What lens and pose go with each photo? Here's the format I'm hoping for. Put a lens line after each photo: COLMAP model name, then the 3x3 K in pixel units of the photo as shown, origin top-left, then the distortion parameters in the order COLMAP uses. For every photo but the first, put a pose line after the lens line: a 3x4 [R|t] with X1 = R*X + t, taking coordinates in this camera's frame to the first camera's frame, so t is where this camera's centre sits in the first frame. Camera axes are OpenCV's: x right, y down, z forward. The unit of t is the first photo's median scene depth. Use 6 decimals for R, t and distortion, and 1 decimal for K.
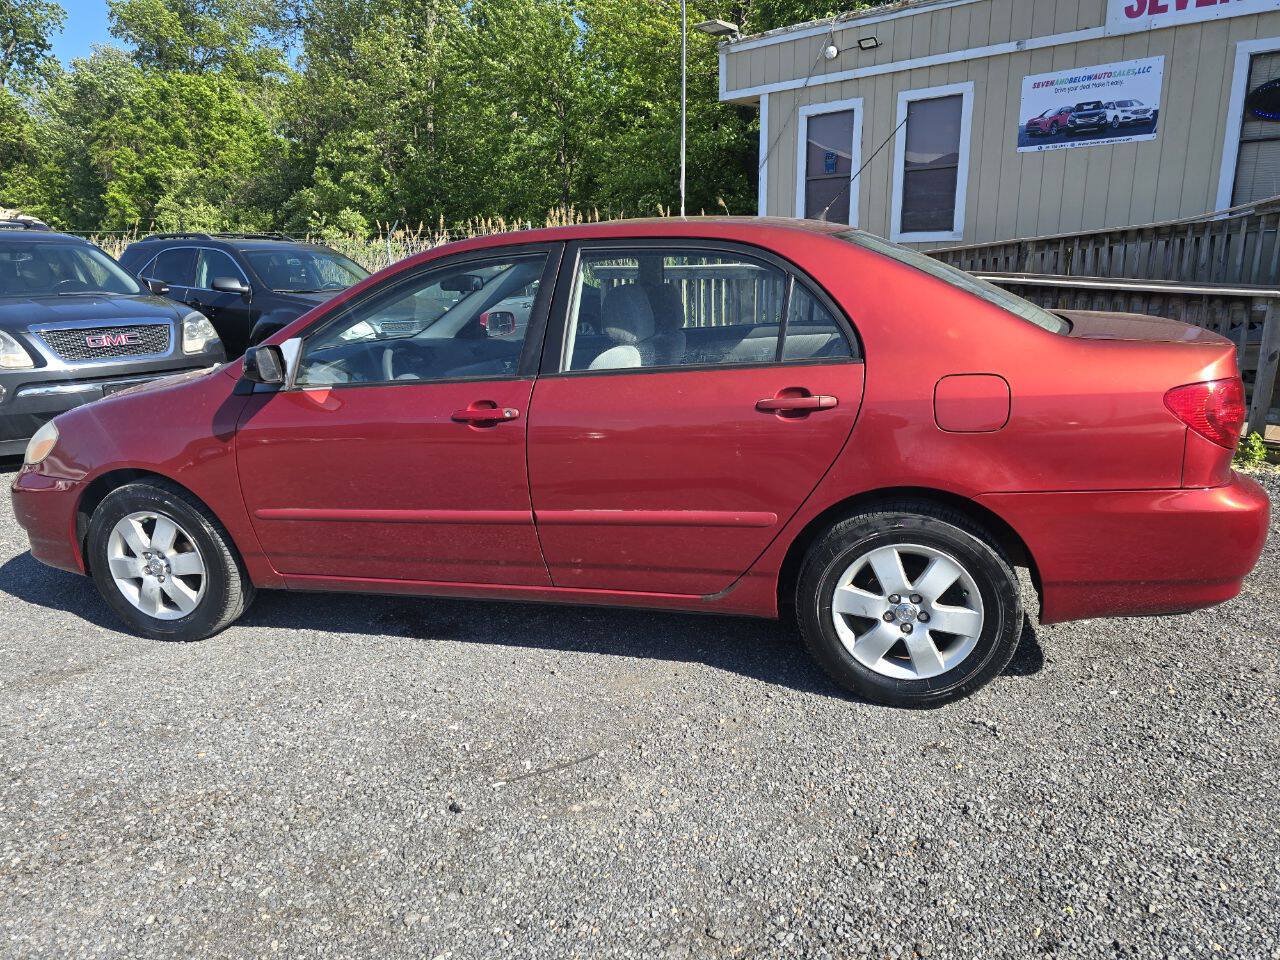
lens RADIAL K [[850.5, 0, 635.1], [0, 850.5, 465.2], [0, 0, 1]] dist [0.056505, -0.051862]
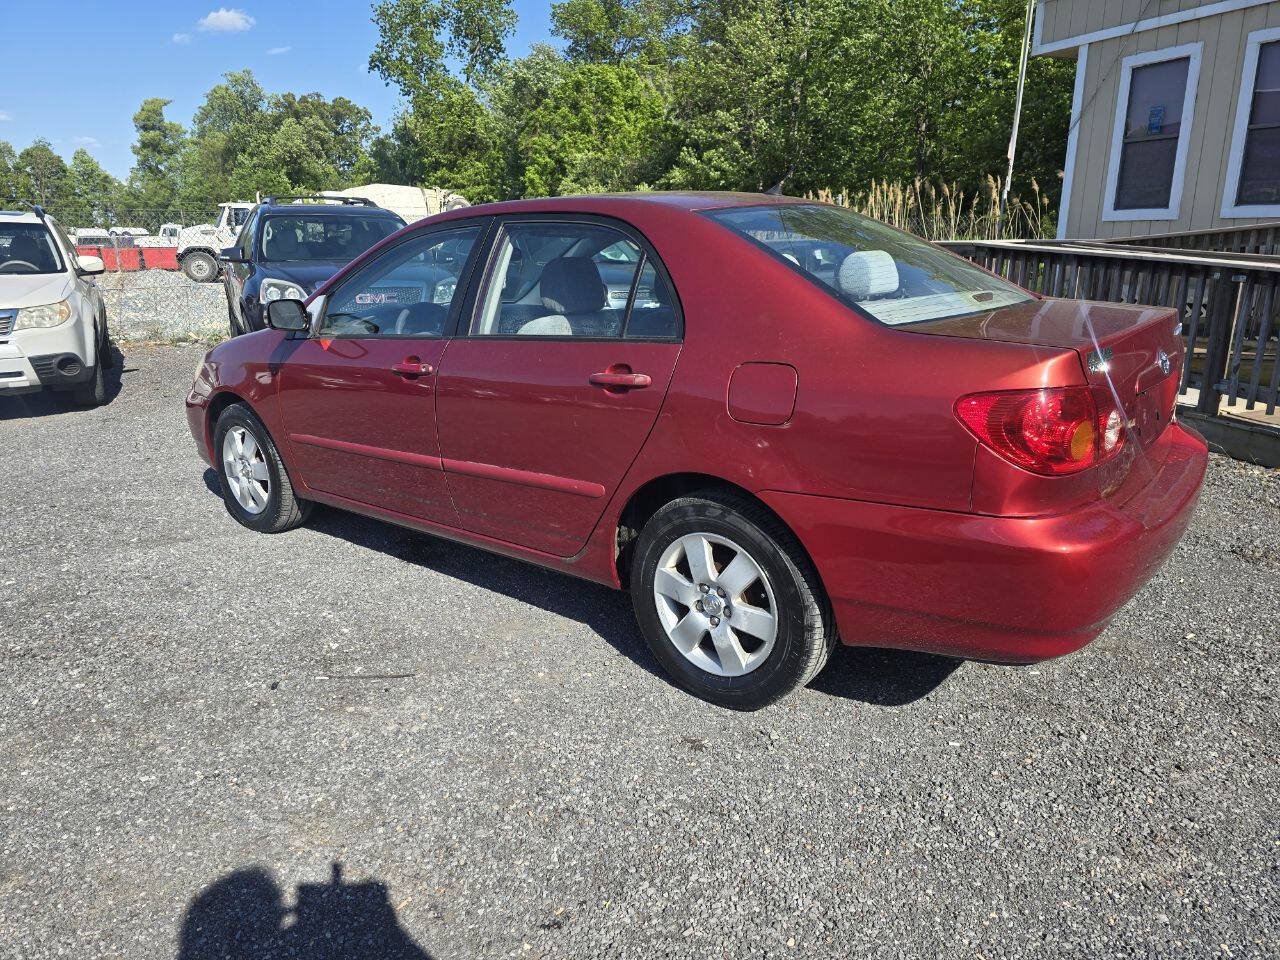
lens RADIAL K [[850.5, 0, 635.1], [0, 850.5, 465.2], [0, 0, 1]] dist [0.056505, -0.051862]
pose [[0.907443, 0.121001, -0.402375, 0.281408], [-0.109974, 0.992651, 0.050493, -0.010854], [0.405528, -0.001569, 0.914081, 0.039327]]
